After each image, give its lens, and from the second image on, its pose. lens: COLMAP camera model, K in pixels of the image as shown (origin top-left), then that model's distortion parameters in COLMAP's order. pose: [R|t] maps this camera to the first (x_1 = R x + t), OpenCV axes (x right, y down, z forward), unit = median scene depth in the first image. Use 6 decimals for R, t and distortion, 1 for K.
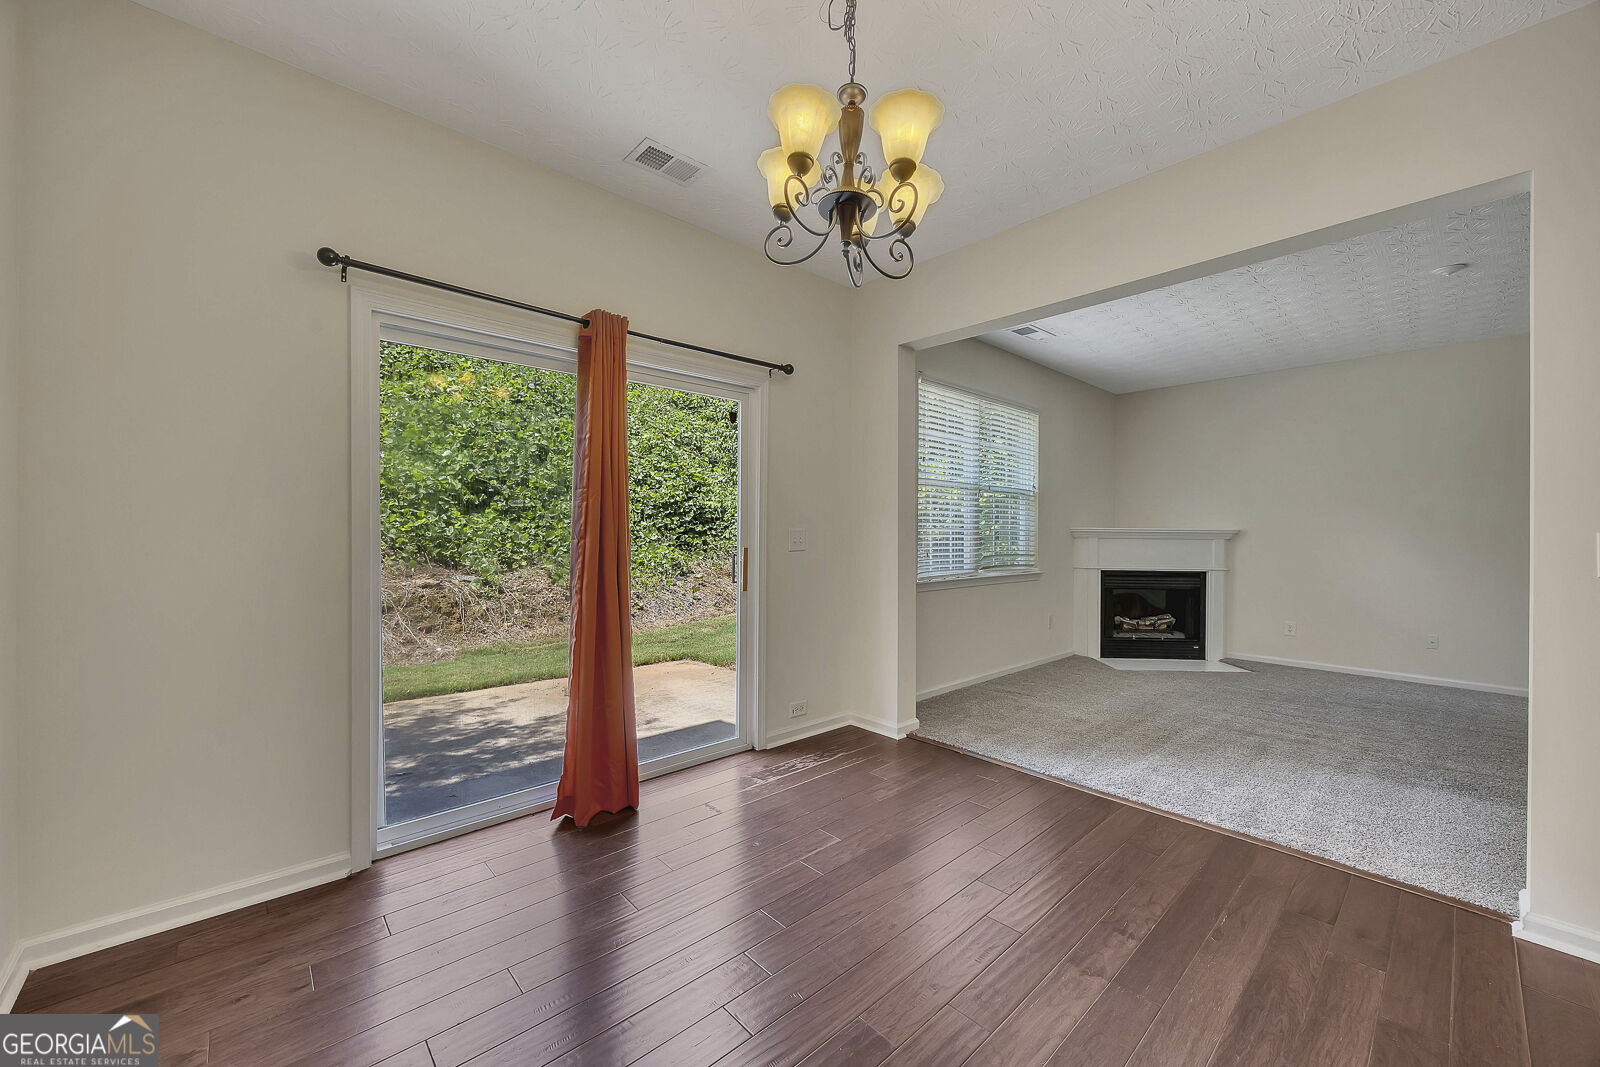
lens RADIAL K [[616.4, 0, 794.7], [0, 616.4, 531.8], [0, 0, 1]] dist [-0.004497, 0.000400]
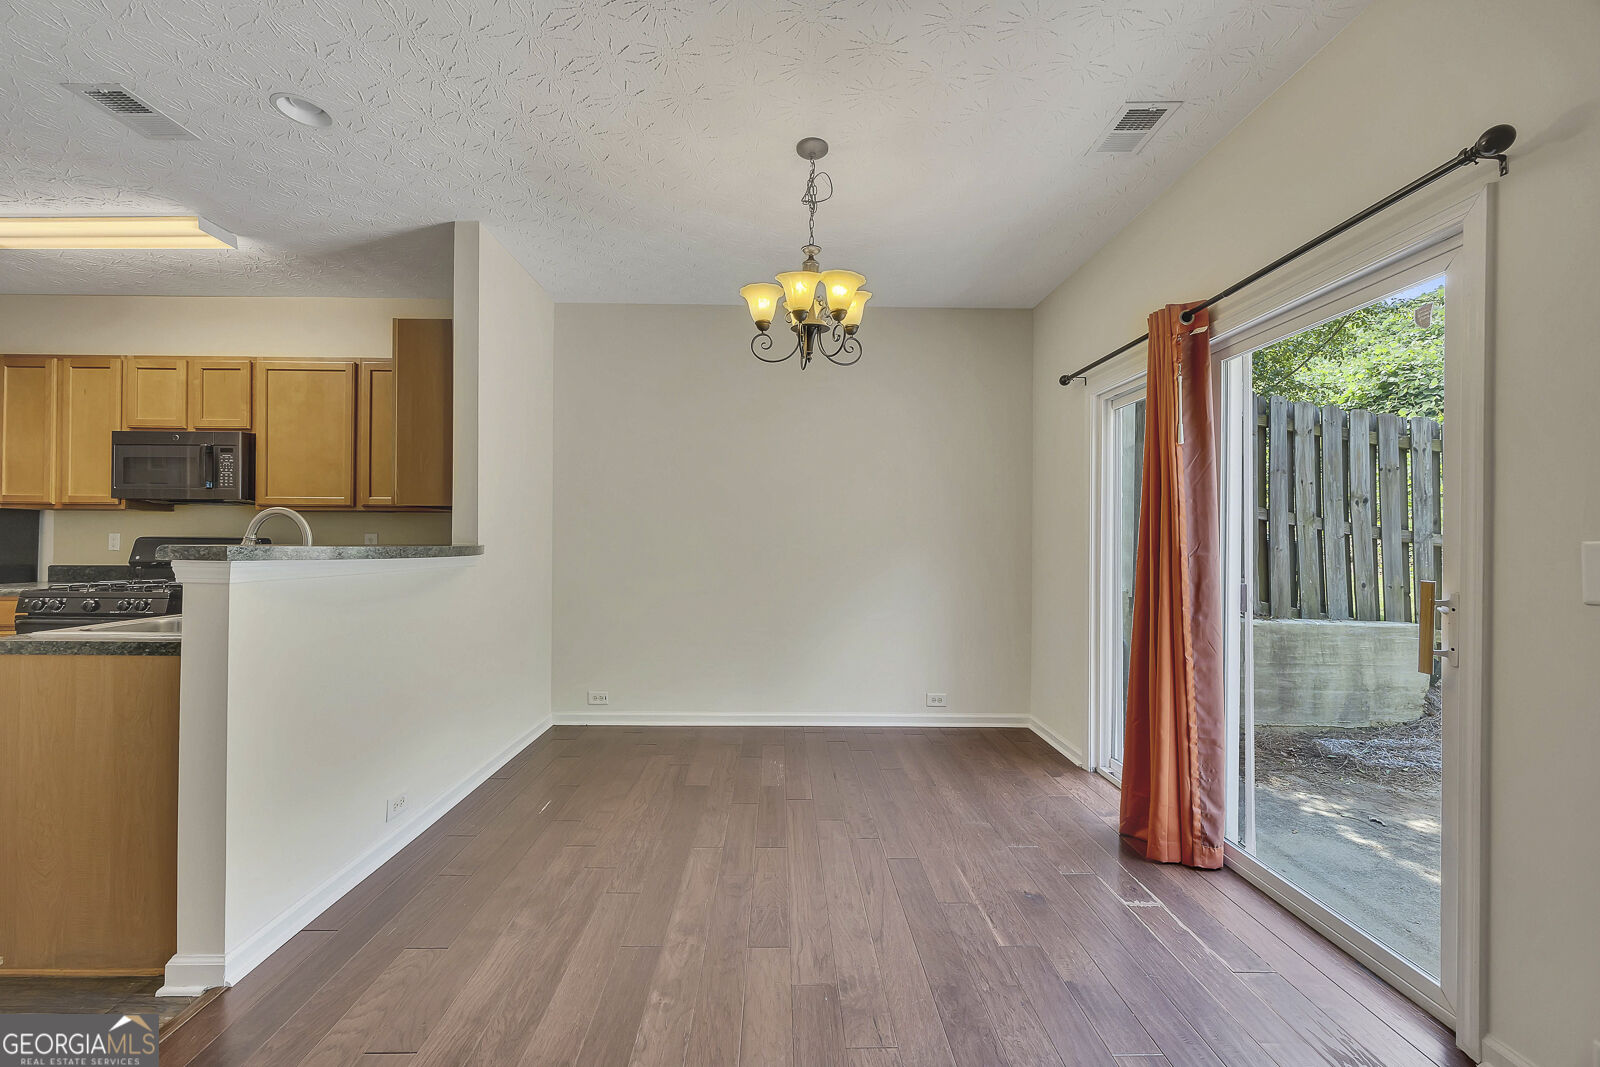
lens RADIAL K [[616.4, 0, 791.5], [0, 616.4, 536.0], [0, 0, 1]] dist [-0.004497, 0.000400]
pose [[-0.658831, -0.017959, -0.752077, 0.287850], [-0.013576, 0.999836, -0.011983, 0.001244], [0.752169, 0.002315, -0.658966, 0.453368]]
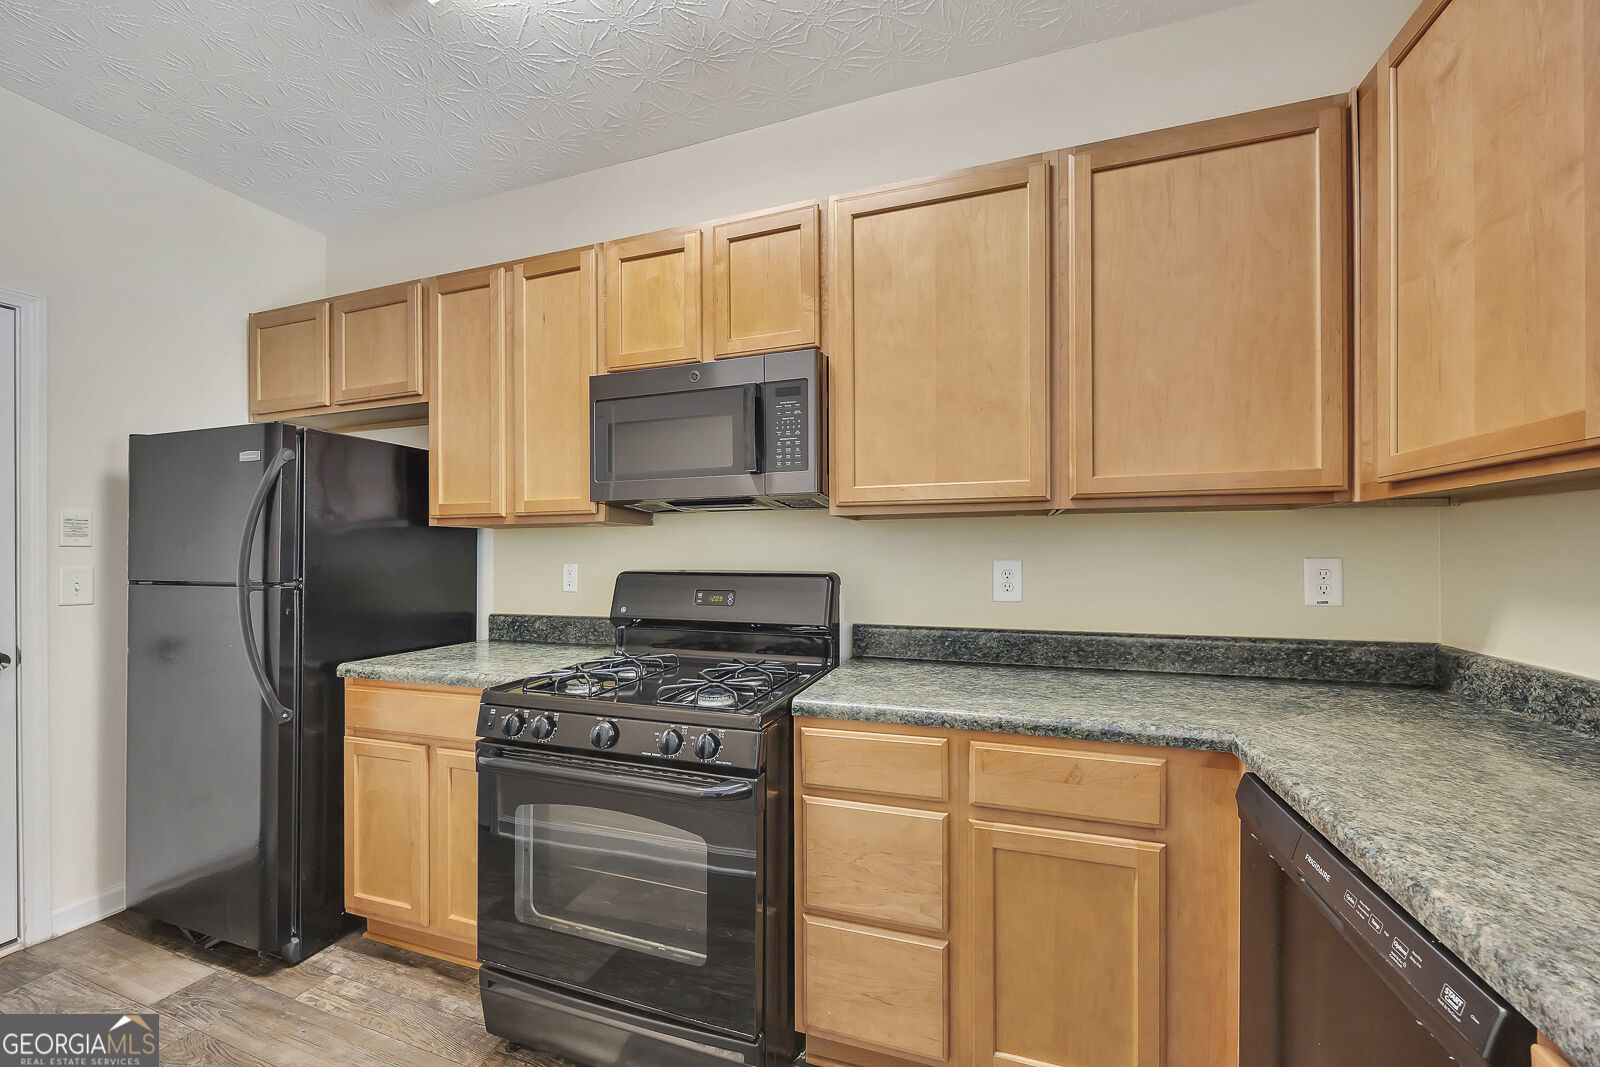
lens RADIAL K [[616.4, 0, 794.0], [0, 616.4, 550.1], [0, 0, 1]] dist [-0.004497, 0.000400]
pose [[-0.877977, -0.006110, -0.478664, 0.329146], [-0.002656, 0.999965, -0.007894, -0.004737], [0.478696, -0.005659, -0.877963, -0.017043]]
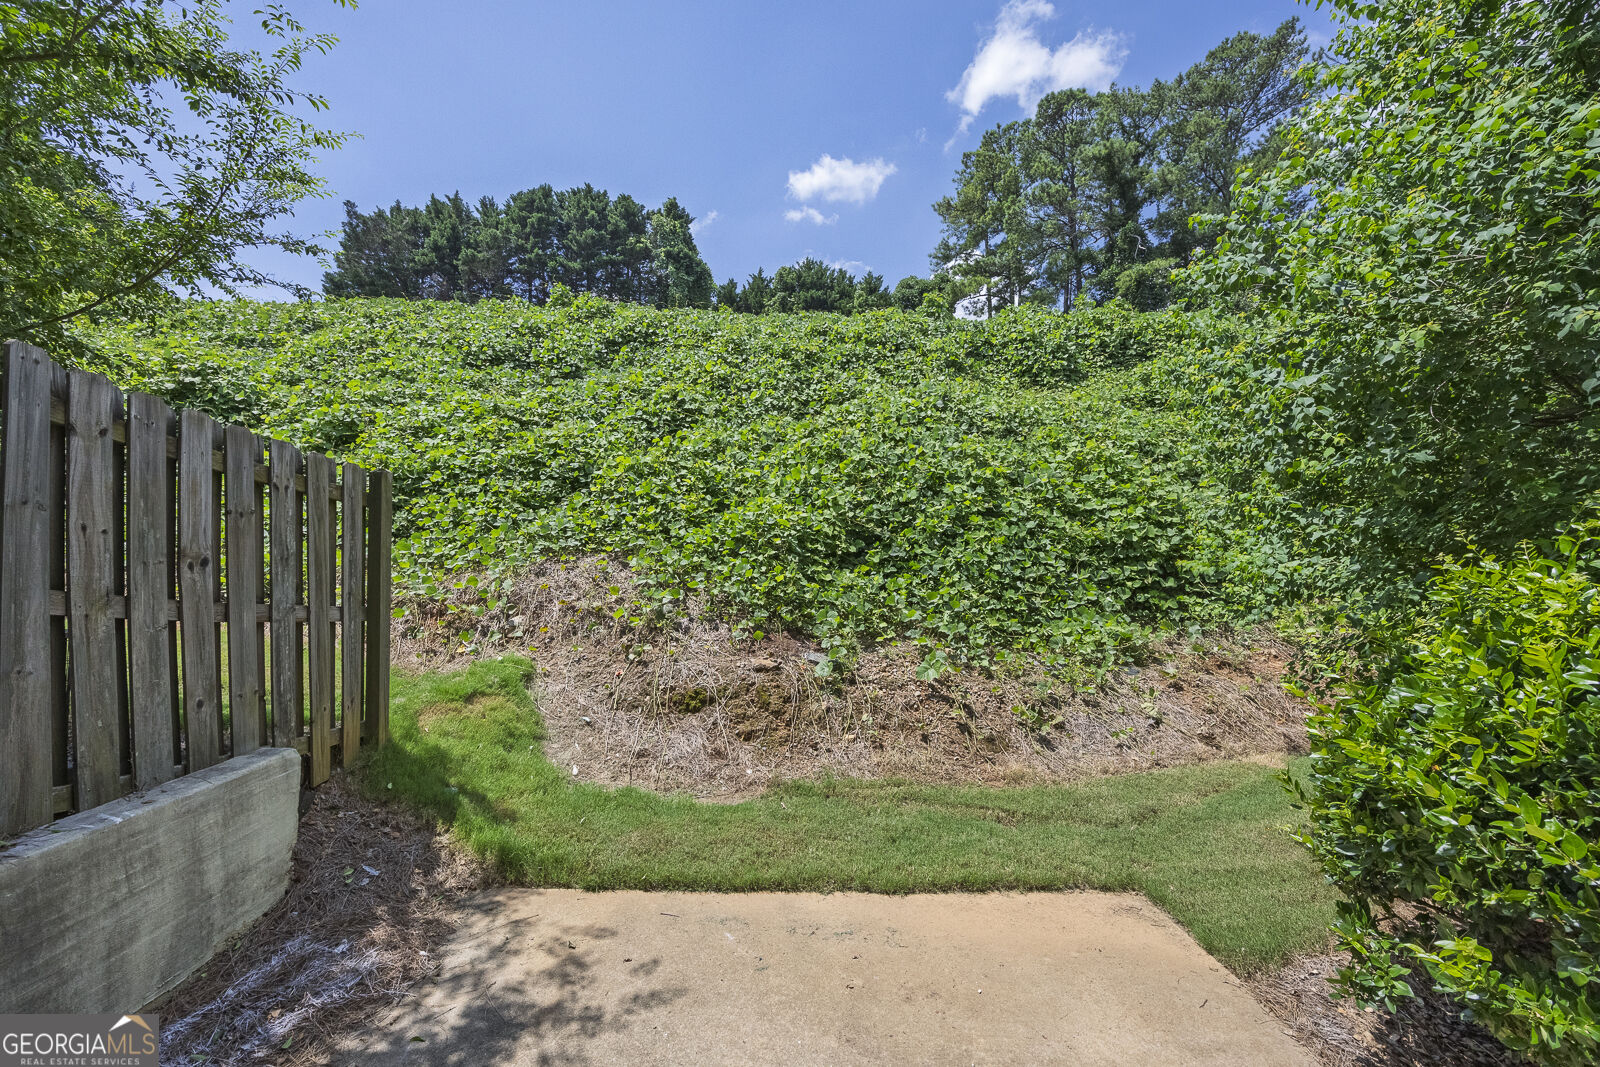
lens RADIAL K [[607.5, 0, 793.2], [0, 607.5, 539.0], [0, 0, 1]] dist [-0.002118, -0.000433]
pose [[0.753603, -0.014184, -0.657177, -0.059098], [-0.000102, 0.999765, -0.021694, -0.059181], [0.657330, 0.016415, 0.753424, 0.436485]]
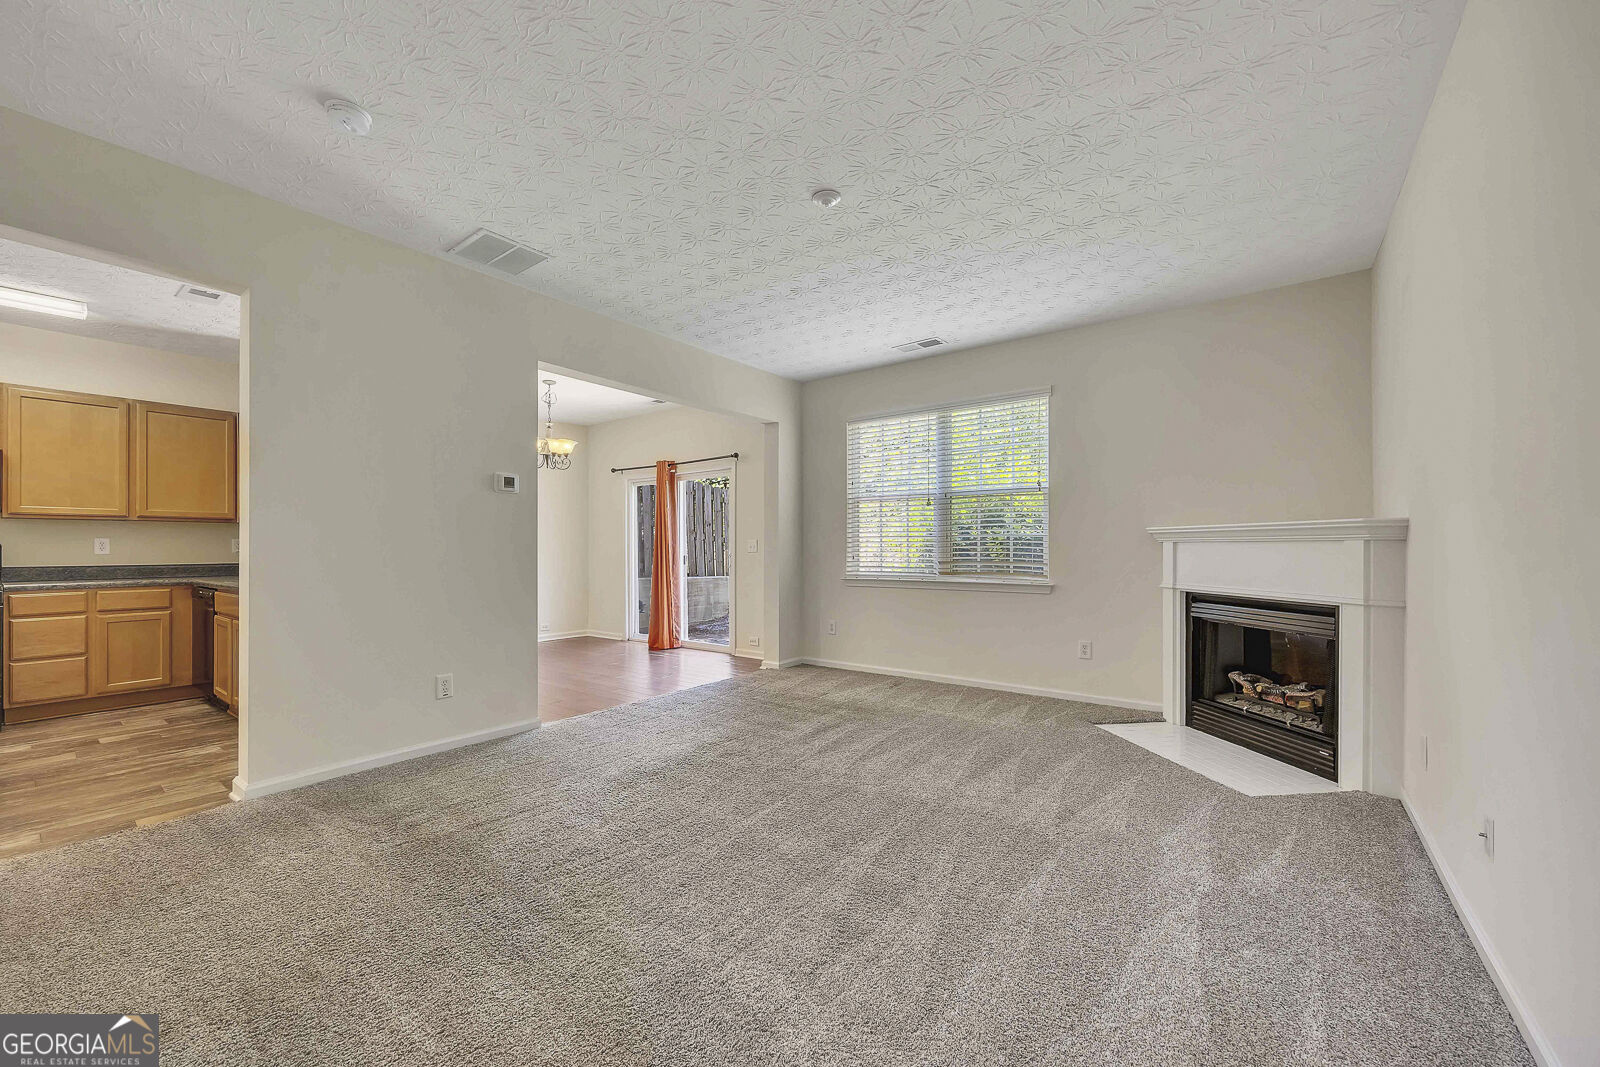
lens RADIAL K [[616.4, 0, 797.8], [0, 616.4, 548.4], [0, 0, 1]] dist [-0.004497, 0.000400]
pose [[0.186599, -0.007302, -0.982409, 0.916823], [0.004511, 0.999968, -0.006576, 0.016514], [0.982426, -0.003205, 0.186626, 0.411383]]
